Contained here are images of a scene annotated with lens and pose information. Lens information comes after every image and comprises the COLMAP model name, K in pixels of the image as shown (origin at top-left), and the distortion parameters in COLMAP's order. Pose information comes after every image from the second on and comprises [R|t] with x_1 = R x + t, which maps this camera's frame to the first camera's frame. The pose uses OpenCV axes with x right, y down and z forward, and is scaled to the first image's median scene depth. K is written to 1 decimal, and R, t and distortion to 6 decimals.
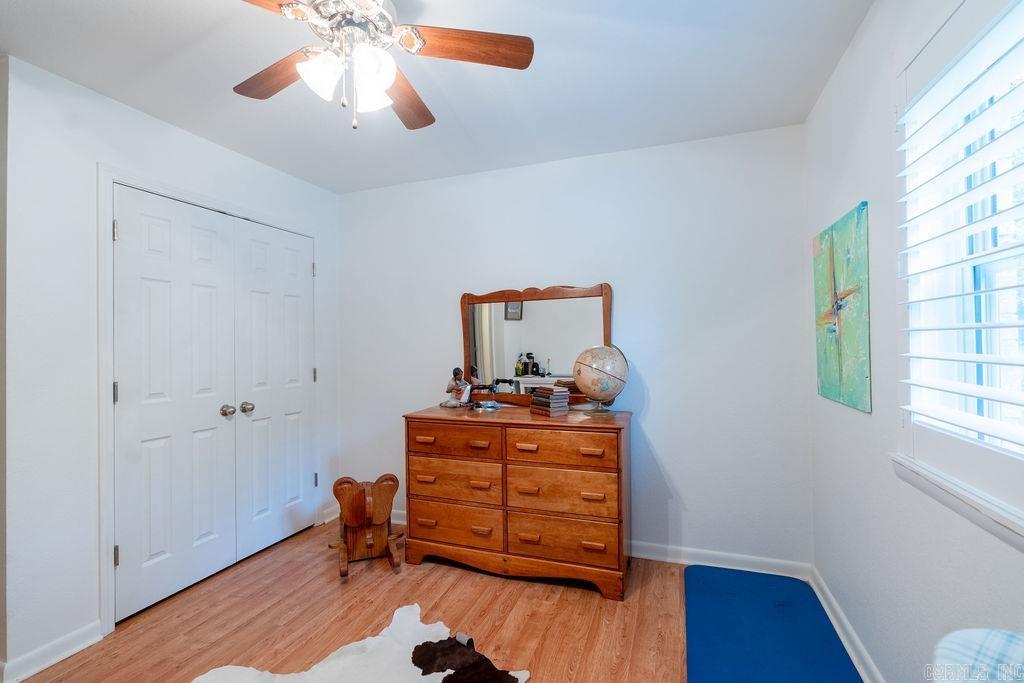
lens RADIAL K [[459.4, 0, 516.1], [0, 459.4, 338.6], [0, 0, 1]] dist [-0.011409, 0.004776]
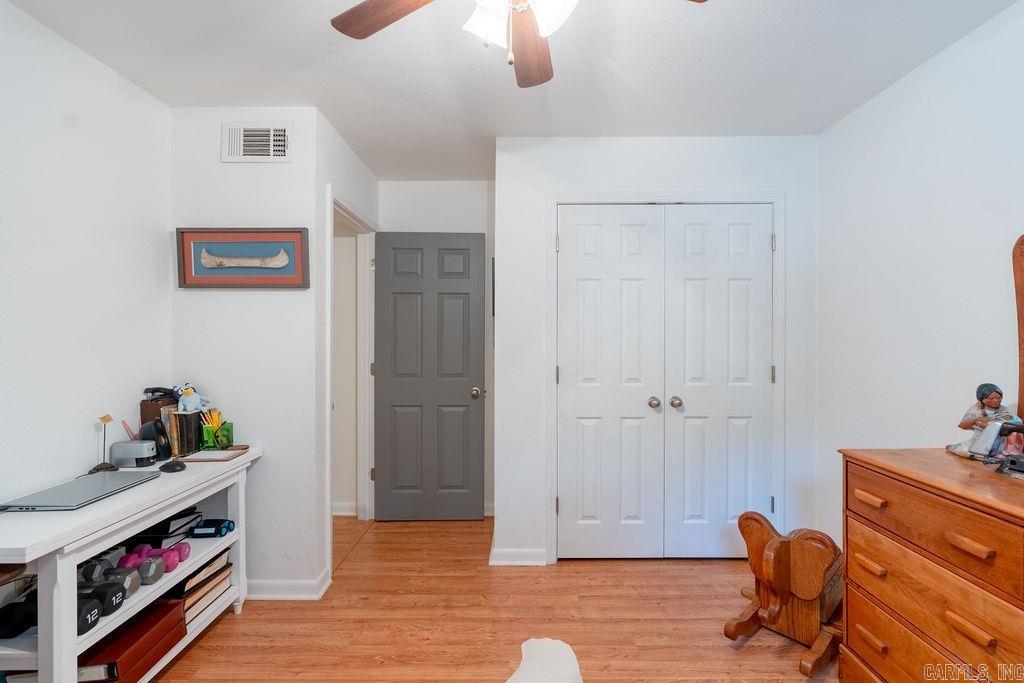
lens RADIAL K [[459.4, 0, 513.5], [0, 459.4, 340.9], [0, 0, 1]] dist [-0.011409, 0.004776]
pose [[0.329015, 0.016542, -0.944180, 0.215897], [0.009708, 0.999734, 0.020898, -0.000453], [0.944275, -0.016042, 0.328767, 0.399793]]
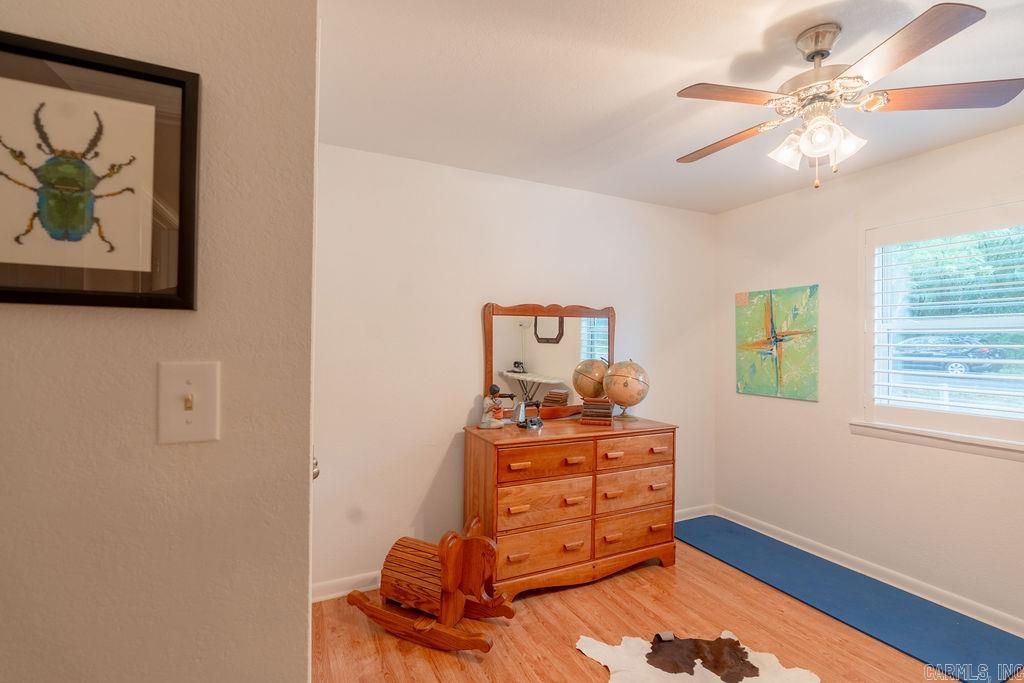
lens RADIAL K [[459.4, 0, 518.0], [0, 459.4, 347.3], [0, 0, 1]] dist [-0.011409, 0.004776]
pose [[0.693224, 0.019254, 0.720465, -0.906388], [-0.025083, 0.999682, -0.002582, -0.010951], [-0.720286, -0.016281, 0.693486, 0.404923]]
